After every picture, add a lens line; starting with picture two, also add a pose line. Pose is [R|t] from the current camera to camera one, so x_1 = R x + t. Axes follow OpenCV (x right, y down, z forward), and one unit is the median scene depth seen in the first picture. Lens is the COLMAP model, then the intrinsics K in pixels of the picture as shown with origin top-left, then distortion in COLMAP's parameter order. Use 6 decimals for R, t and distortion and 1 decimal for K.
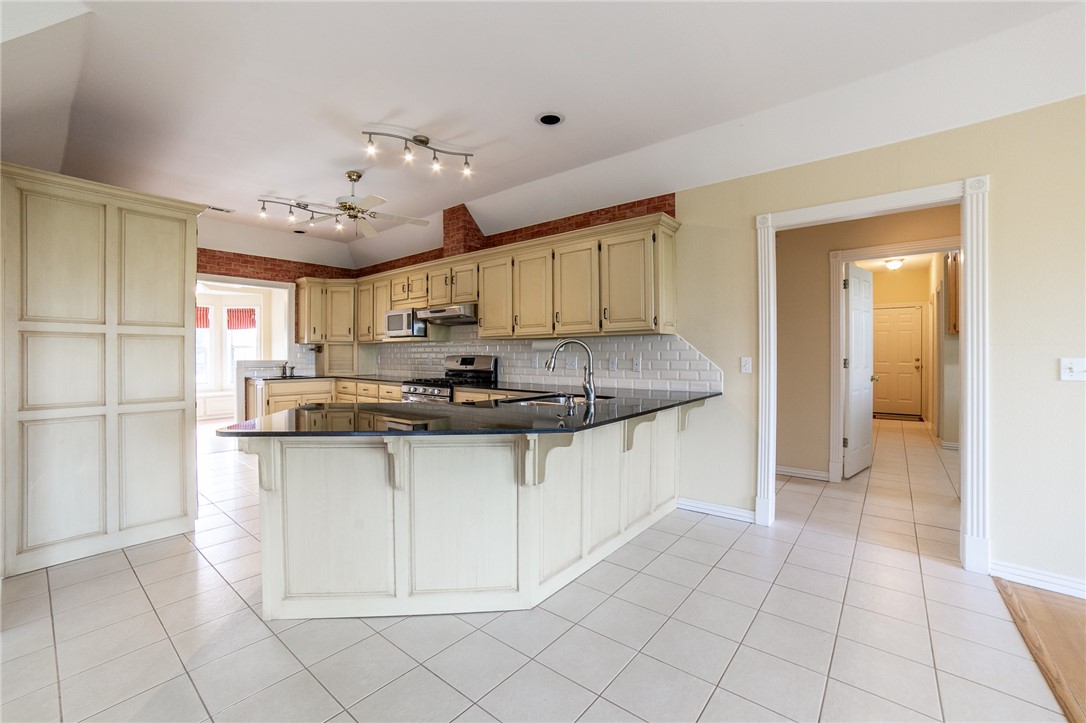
lens RADIAL K [[447.9, 0, 538.0], [0, 447.9, 358.6], [0, 0, 1]] dist [-0.101169, 0.034236]
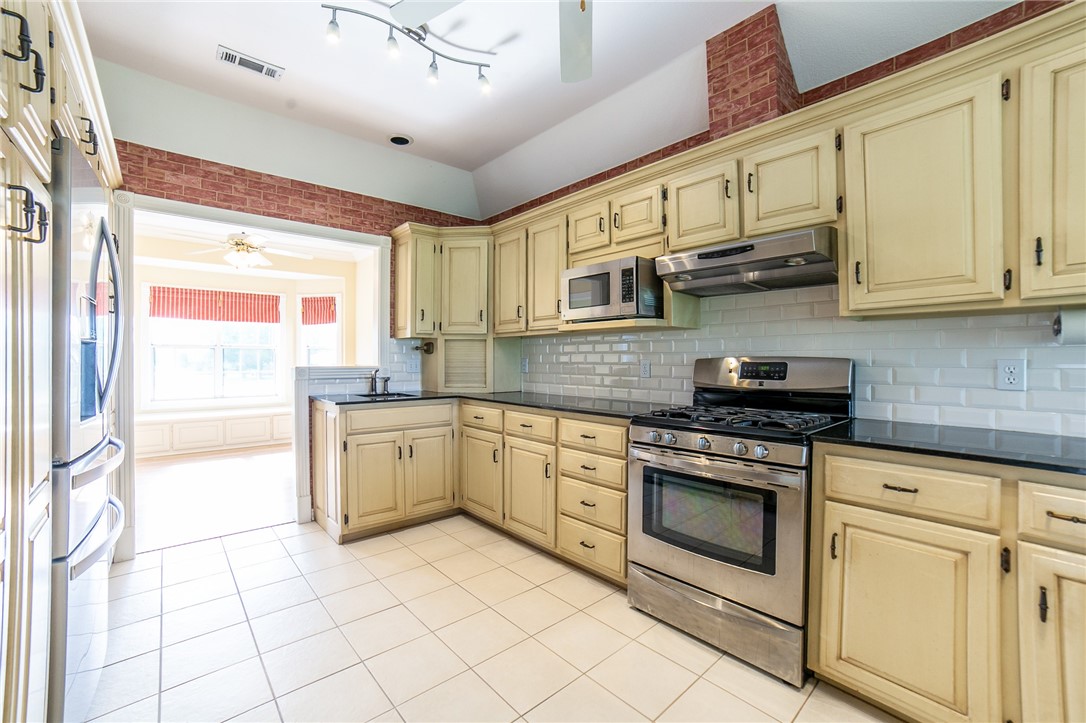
lens RADIAL K [[452.9, 0, 524.5], [0, 452.9, 358.4], [0, 0, 1]] dist [-0.125426, 0.048634]
pose [[0.980718, -0.002103, -0.195416, -0.279252], [0.000749, 0.999975, -0.007000, -0.002922], [0.195426, 0.006718, 0.980695, 0.471249]]
